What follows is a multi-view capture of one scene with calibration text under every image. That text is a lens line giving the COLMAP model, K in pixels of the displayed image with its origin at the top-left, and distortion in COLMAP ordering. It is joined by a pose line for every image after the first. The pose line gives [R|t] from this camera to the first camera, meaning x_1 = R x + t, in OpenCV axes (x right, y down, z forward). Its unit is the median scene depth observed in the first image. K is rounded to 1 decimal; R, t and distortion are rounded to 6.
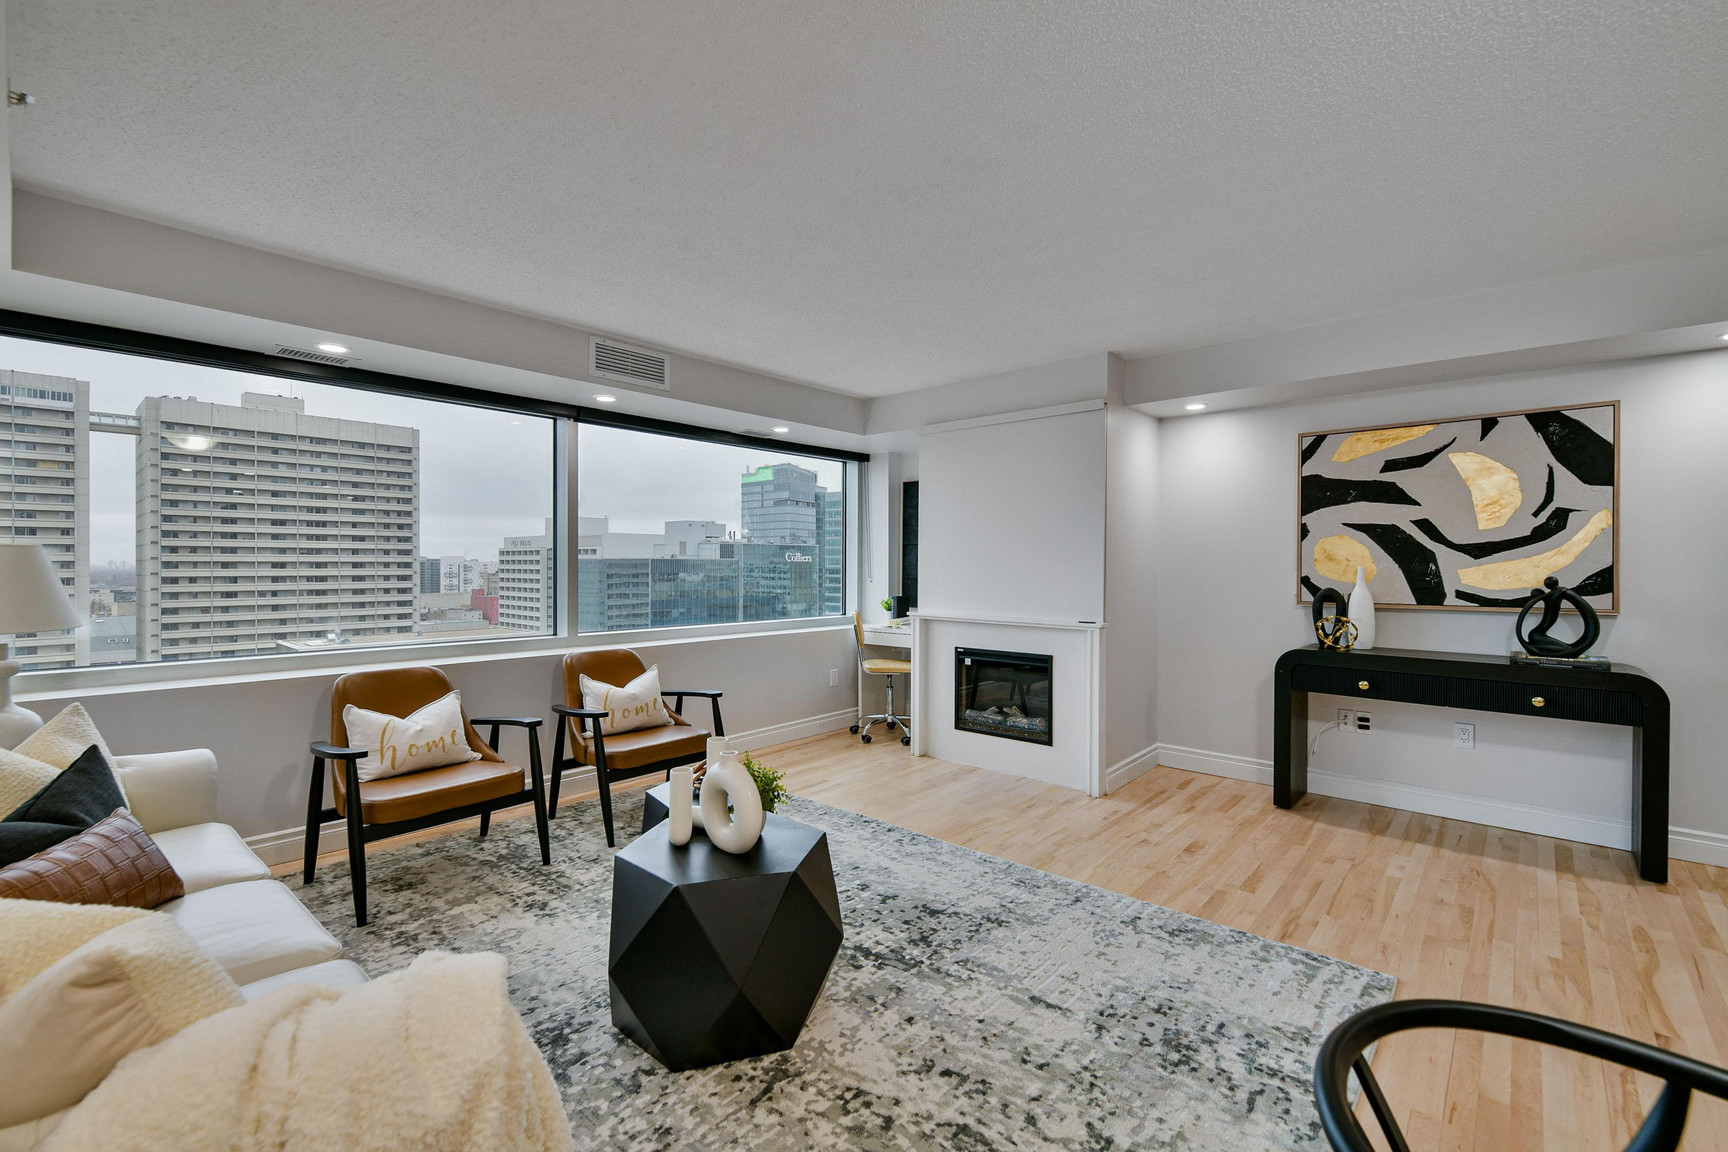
lens RADIAL K [[751.0, 0, 868.0], [0, 751.0, 560.6], [0, 0, 1]] dist [0.002776, -0.000168]
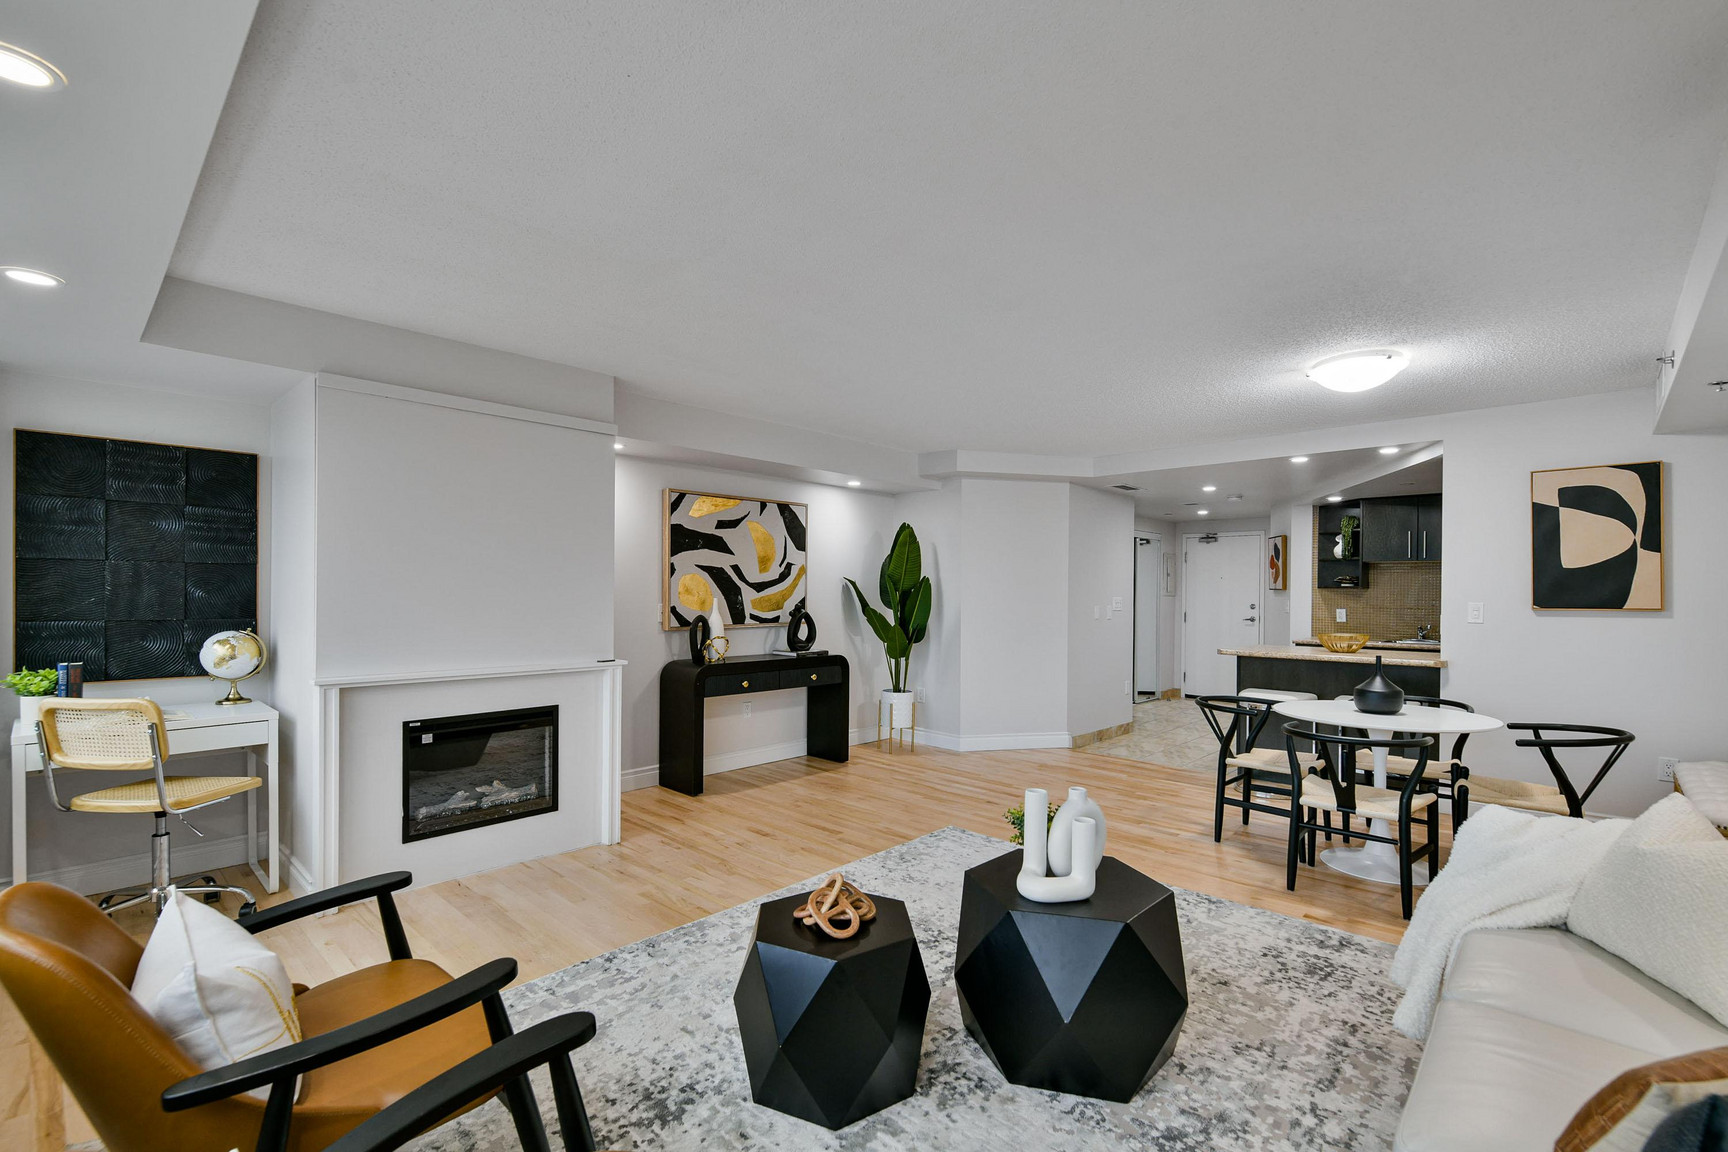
lens RADIAL K [[765.9, 0, 869.2], [0, 765.9, 590.4], [0, 0, 1]] dist [0.021744, -0.000121]
pose [[0.024348, -0.002328, 0.999701, -0.730201], [-0.012689, 0.999916, 0.002637, -0.013743], [-0.999623, -0.012749, 0.024316, 0.724836]]
